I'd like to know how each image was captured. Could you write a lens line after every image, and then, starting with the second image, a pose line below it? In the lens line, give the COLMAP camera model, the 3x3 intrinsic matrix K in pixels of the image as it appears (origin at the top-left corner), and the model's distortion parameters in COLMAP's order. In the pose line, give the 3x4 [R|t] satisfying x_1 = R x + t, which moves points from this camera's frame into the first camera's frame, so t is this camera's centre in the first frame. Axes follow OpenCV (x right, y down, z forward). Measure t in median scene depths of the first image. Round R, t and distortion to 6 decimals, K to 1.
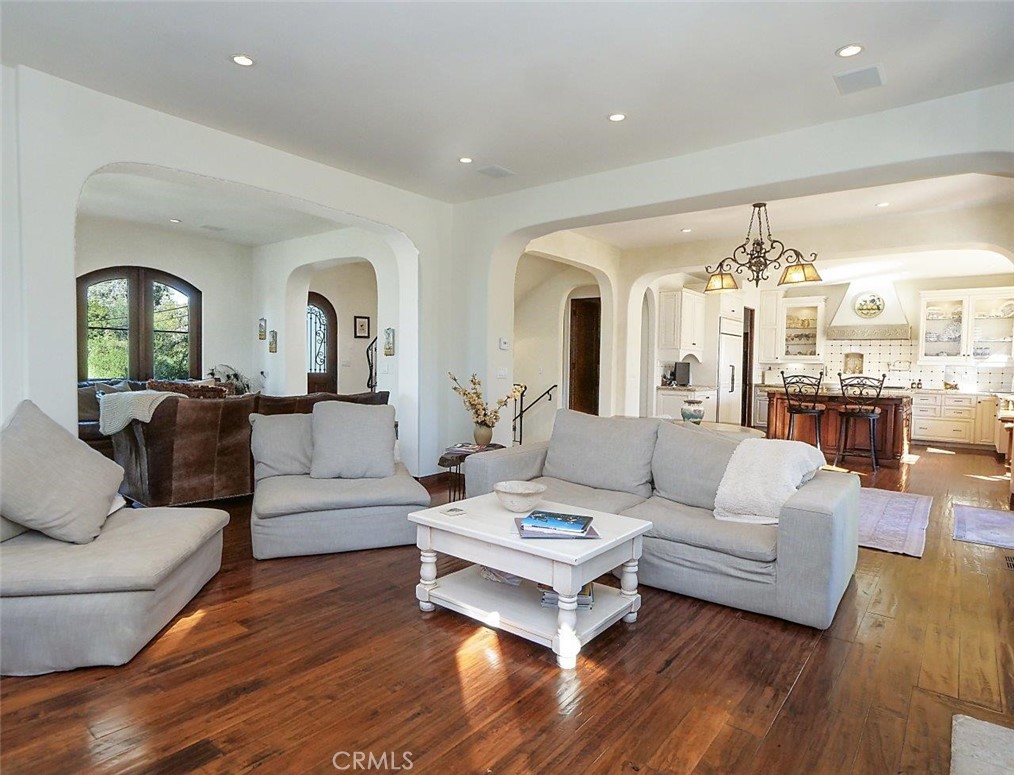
lens RADIAL K [[573.4, 0, 507.0], [0, 573.4, 387.5], [0, 0, 1]] dist [-0.001942, -0.000660]
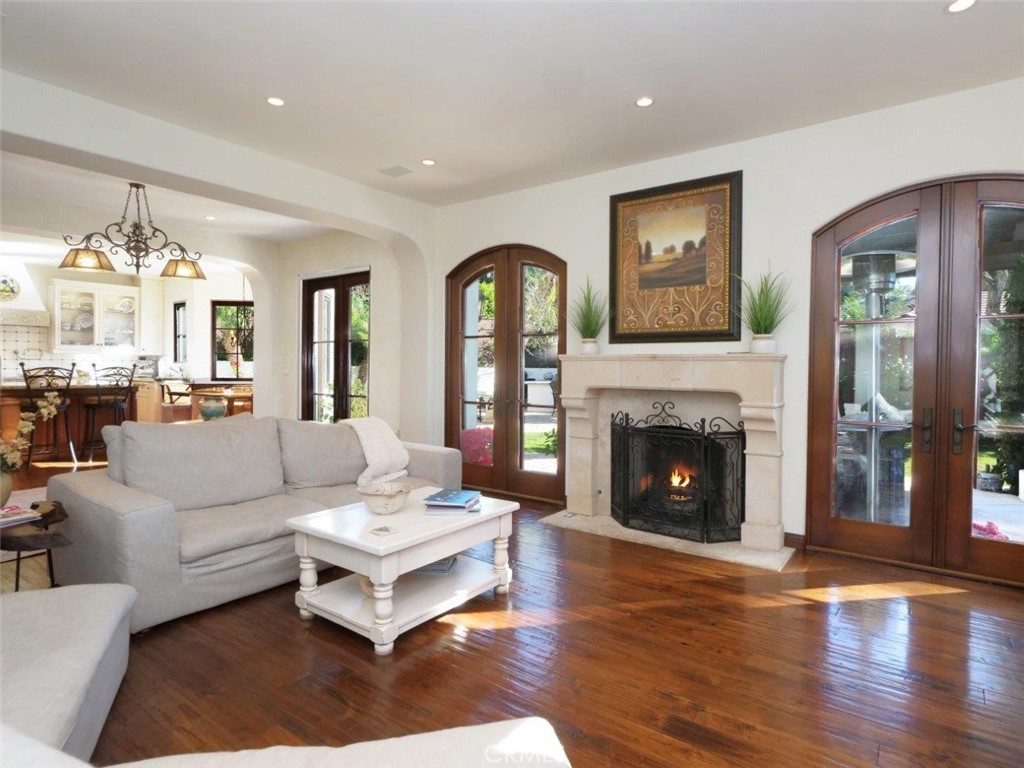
lens RADIAL K [[570.6, 0, 512.0], [0, 570.6, 384.0], [0, 0, 1]] dist [-0.002668, -0.001852]
pose [[-0.037365, -0.051633, 0.997967, -0.516448], [0.027448, 0.998234, 0.052674, -0.029493], [-0.998925, 0.029360, -0.035882, 0.435722]]
